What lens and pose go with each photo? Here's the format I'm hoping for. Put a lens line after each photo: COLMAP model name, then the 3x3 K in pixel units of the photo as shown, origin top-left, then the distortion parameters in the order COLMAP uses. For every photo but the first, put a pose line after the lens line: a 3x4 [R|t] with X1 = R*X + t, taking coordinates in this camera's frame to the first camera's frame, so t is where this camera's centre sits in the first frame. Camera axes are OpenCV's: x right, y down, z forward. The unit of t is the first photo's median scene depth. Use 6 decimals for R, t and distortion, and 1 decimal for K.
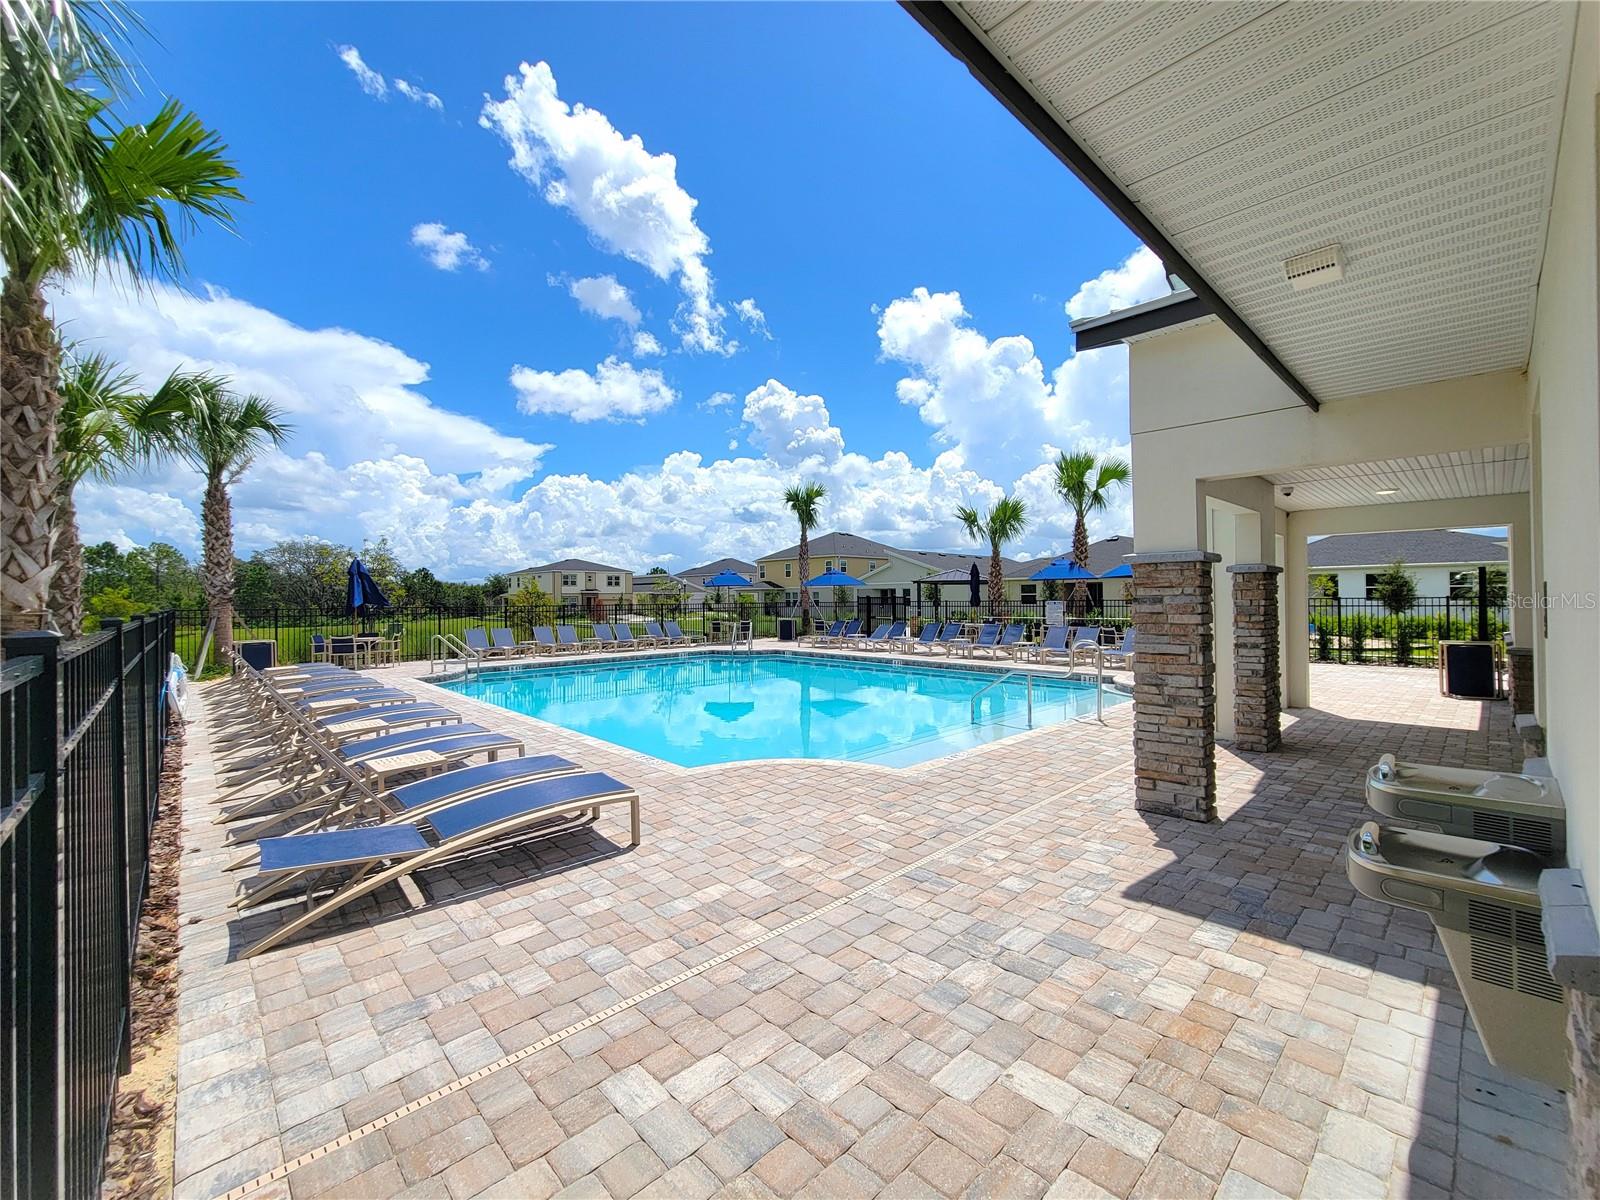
lens RADIAL K [[662.8, 0, 730.5], [0, 662.8, 588.6], [0, 0, 1]] dist [0.003856, -0.000311]
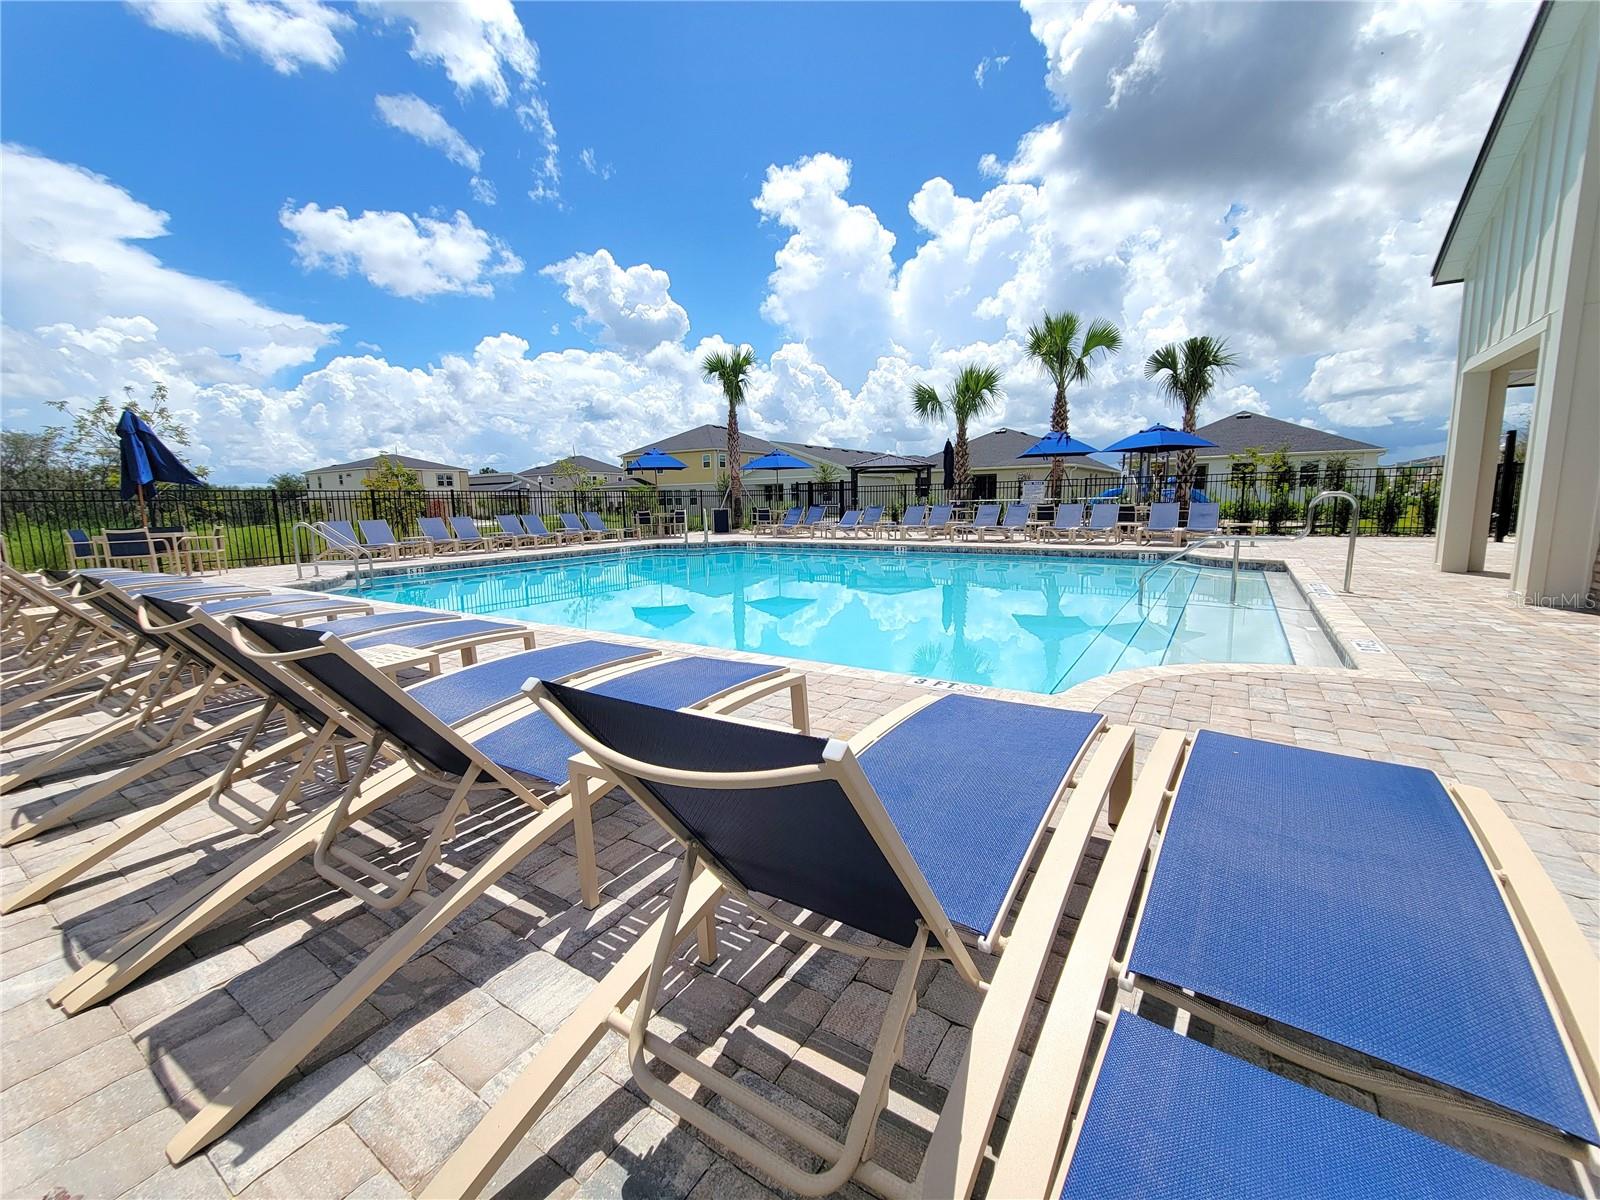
lens RADIAL K [[662.8, 0, 694.1], [0, 662.8, 563.9], [0, 0, 1]] dist [0.003856, -0.000311]
pose [[0.969982, -0.028878, 0.241456, -0.201311], [0.006012, 0.995468, 0.094904, 0.045675], [-0.243103, -0.090604, 0.965760, 0.231604]]
